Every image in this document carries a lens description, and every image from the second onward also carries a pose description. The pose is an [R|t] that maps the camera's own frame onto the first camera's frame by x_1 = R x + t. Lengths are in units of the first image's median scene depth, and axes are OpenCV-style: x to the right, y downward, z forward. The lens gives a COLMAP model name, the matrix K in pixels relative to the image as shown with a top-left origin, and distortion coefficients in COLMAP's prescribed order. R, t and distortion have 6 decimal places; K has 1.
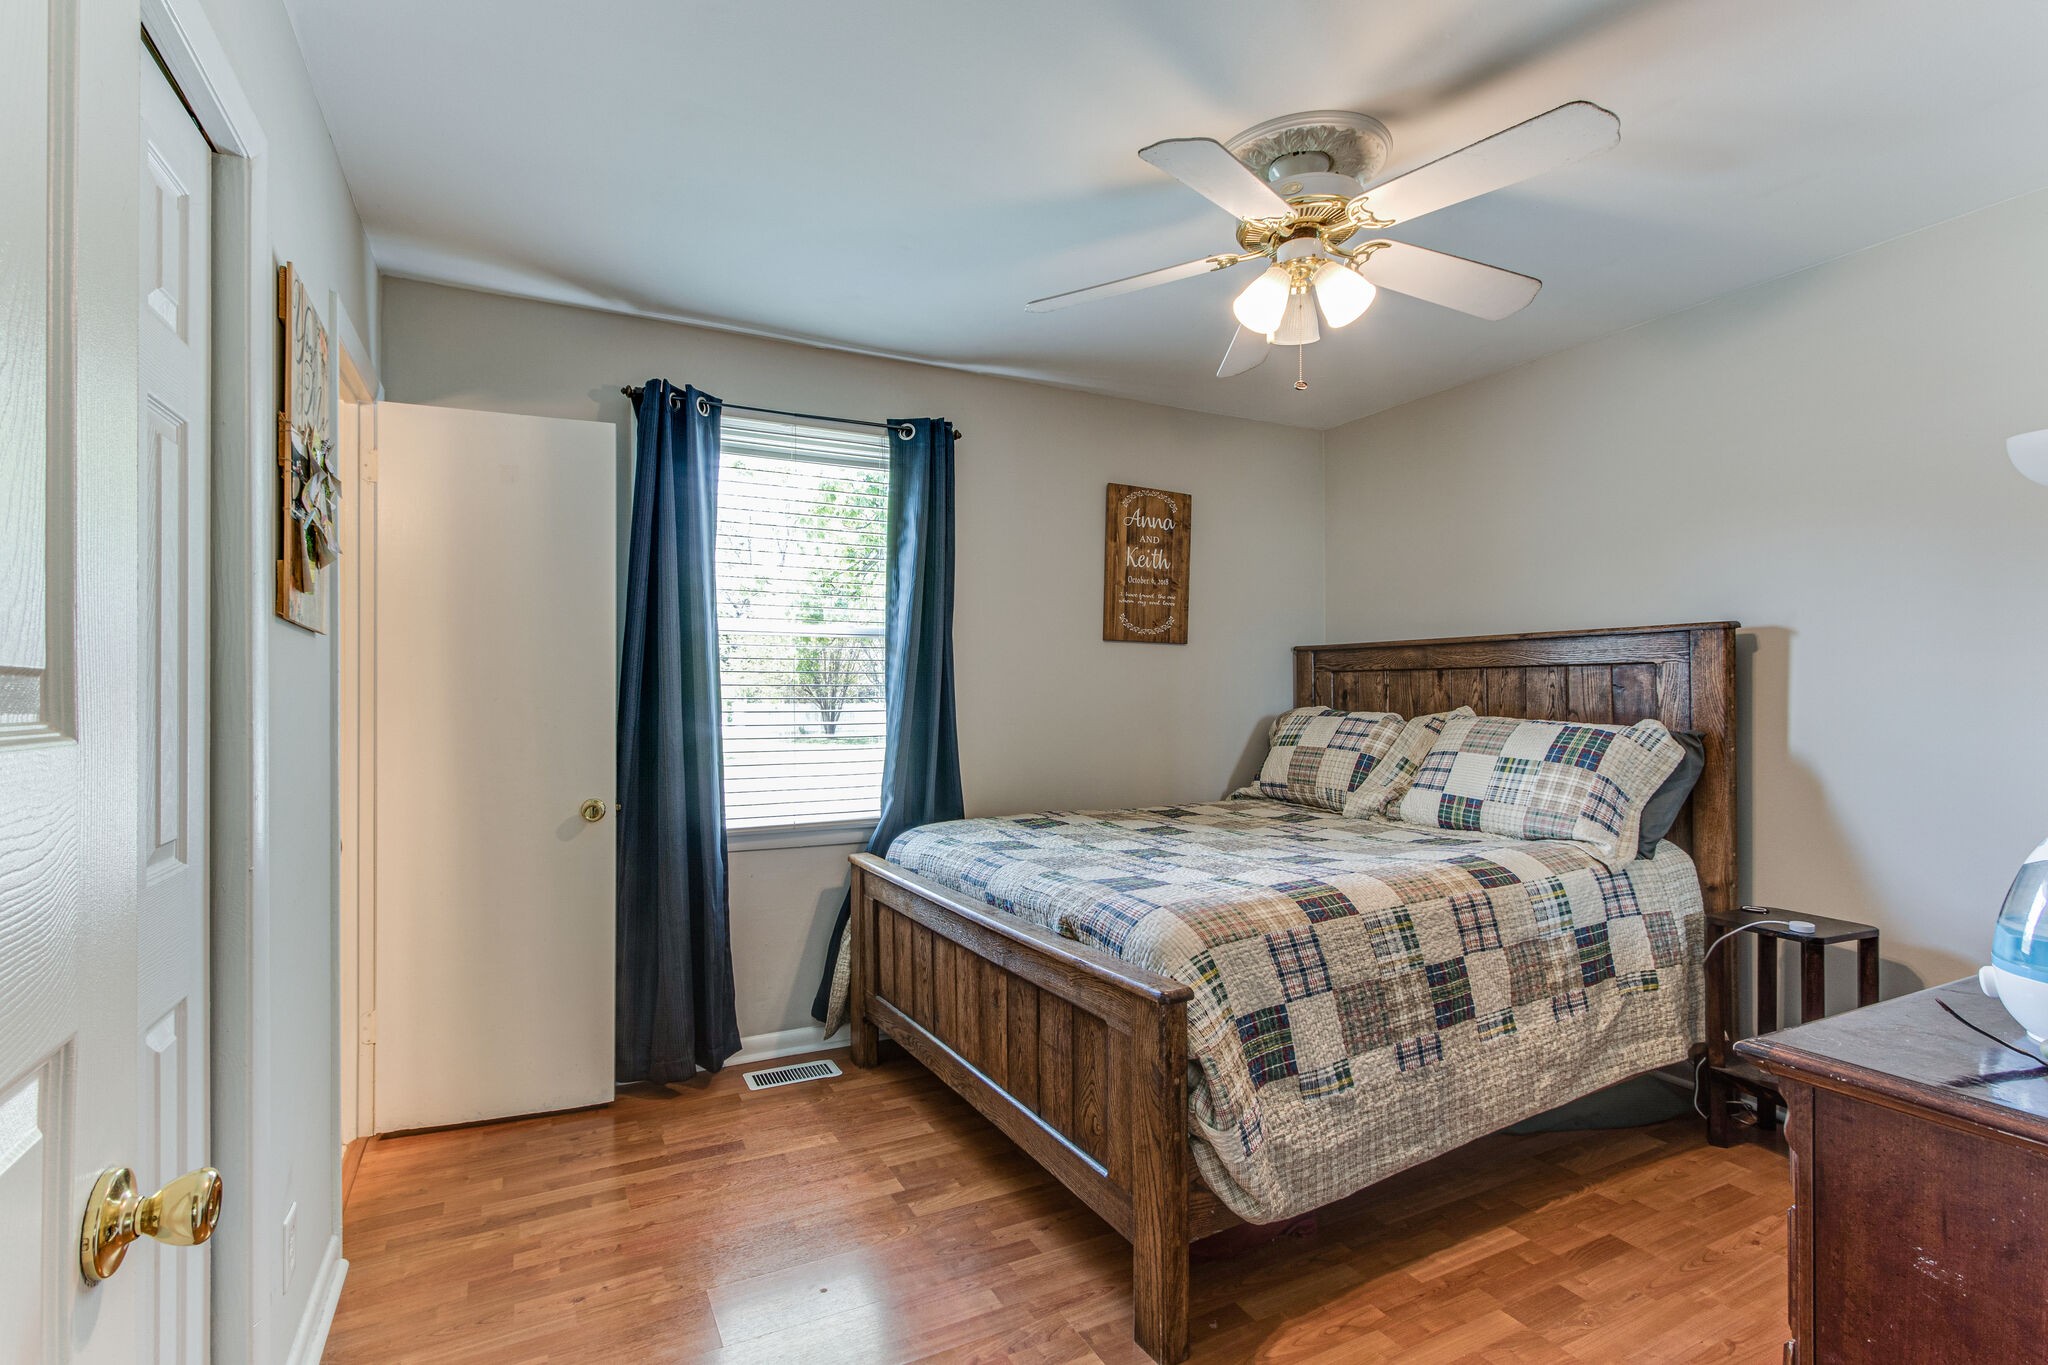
lens RADIAL K [[952.5, 0, 1000.3], [0, 952.5, 691.8], [0, 0, 1]] dist [-0.002615, -0.004281]
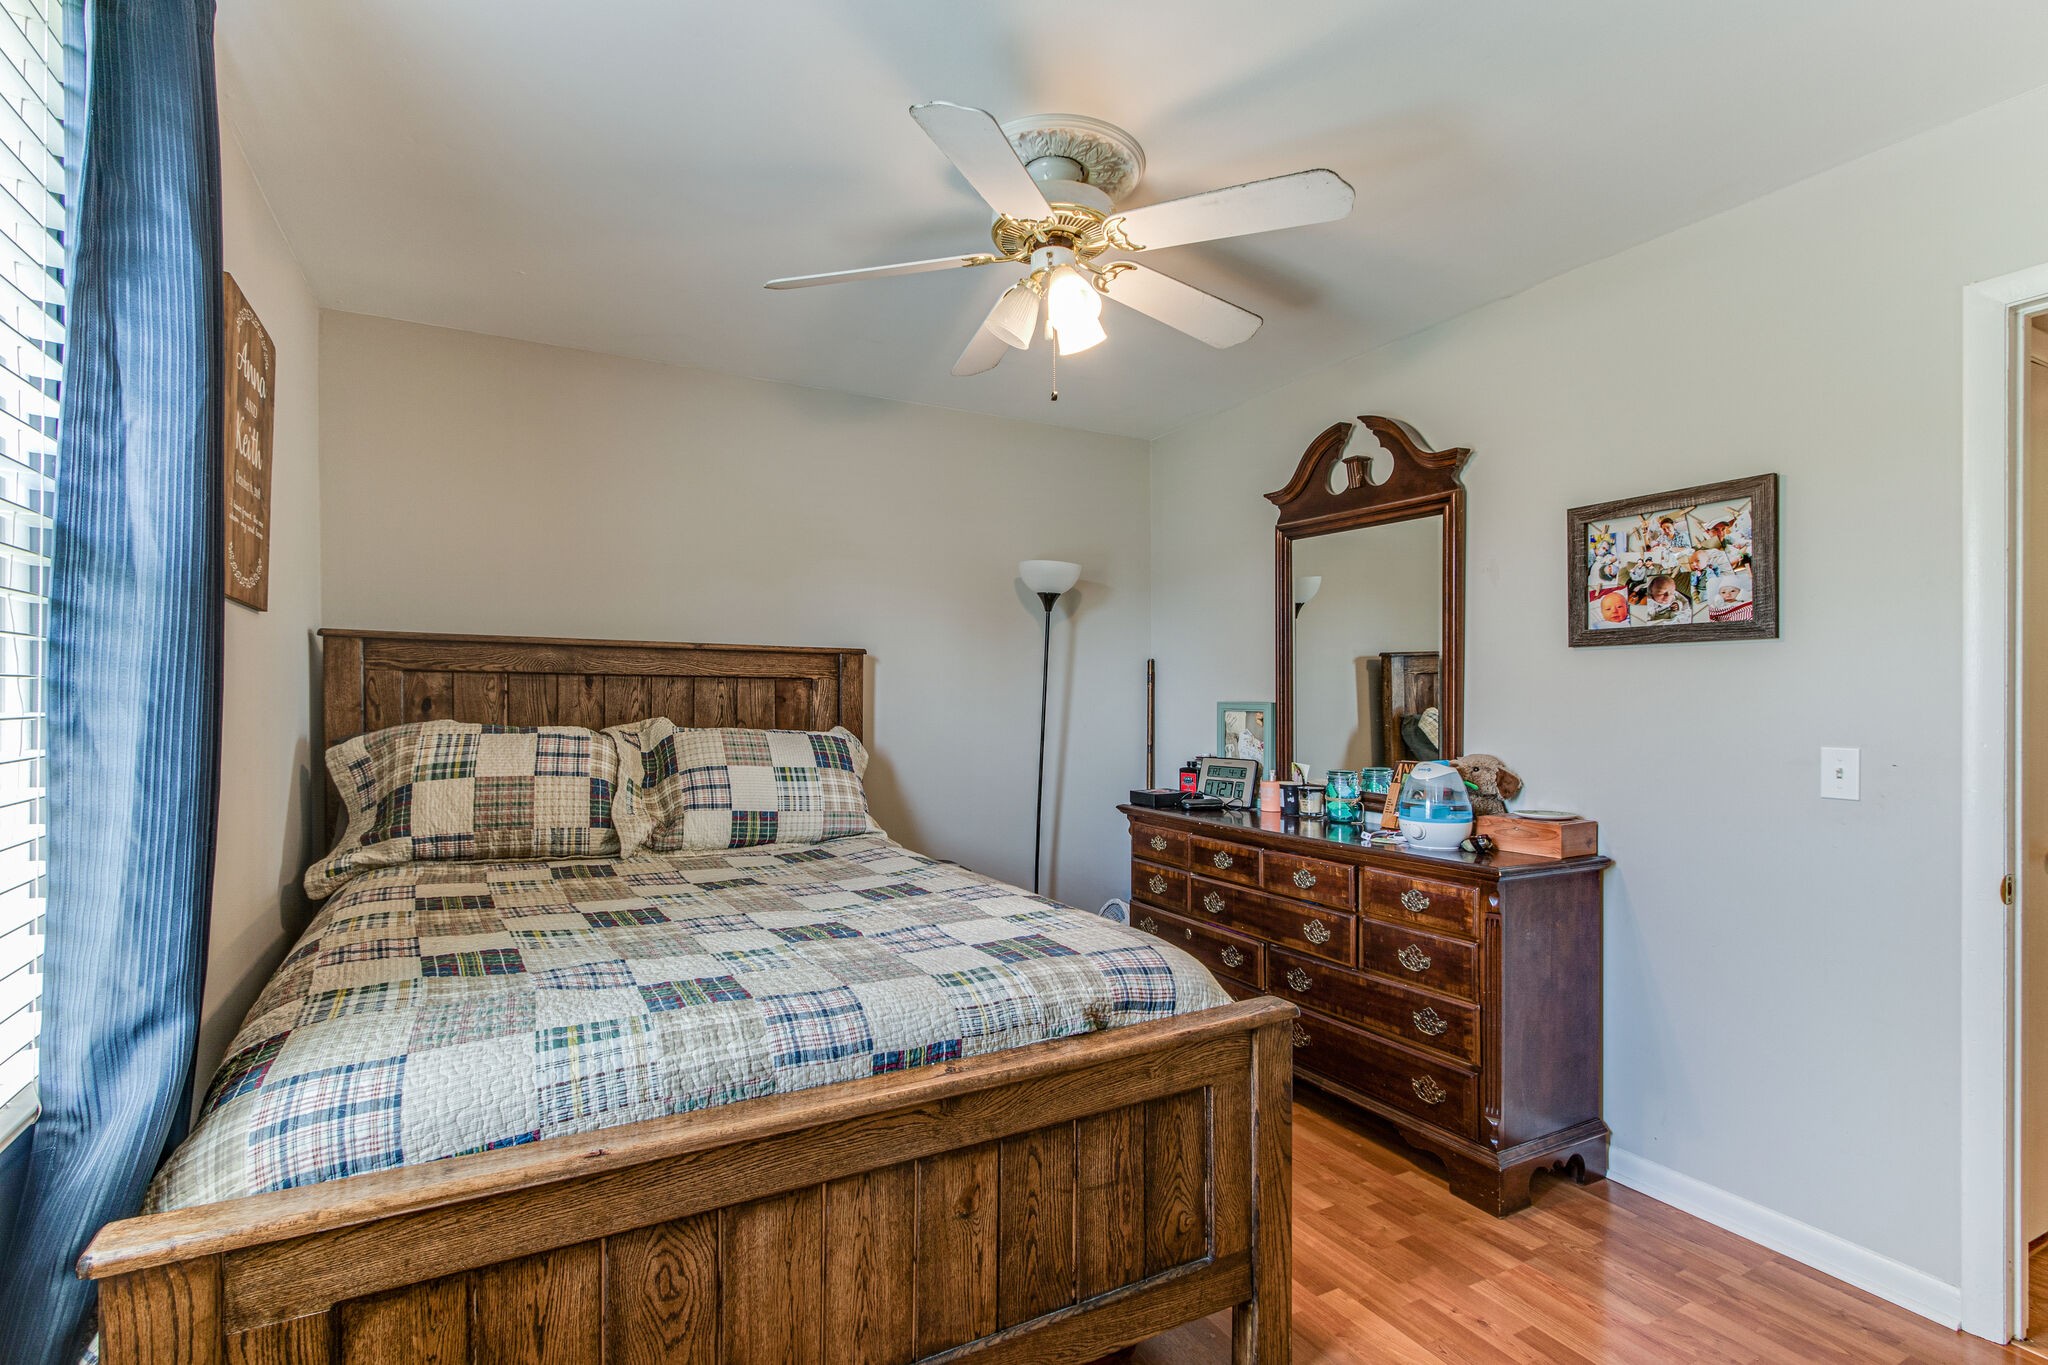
lens RADIAL K [[952.5, 0, 1000.3], [0, 952.5, 691.8], [0, 0, 1]] dist [-0.002615, -0.004281]
pose [[-0.017370, 0.011491, 0.999783, -0.454486], [-0.010860, 0.999873, -0.011681, -0.002524], [-0.999790, -0.011060, -0.017243, 0.715019]]
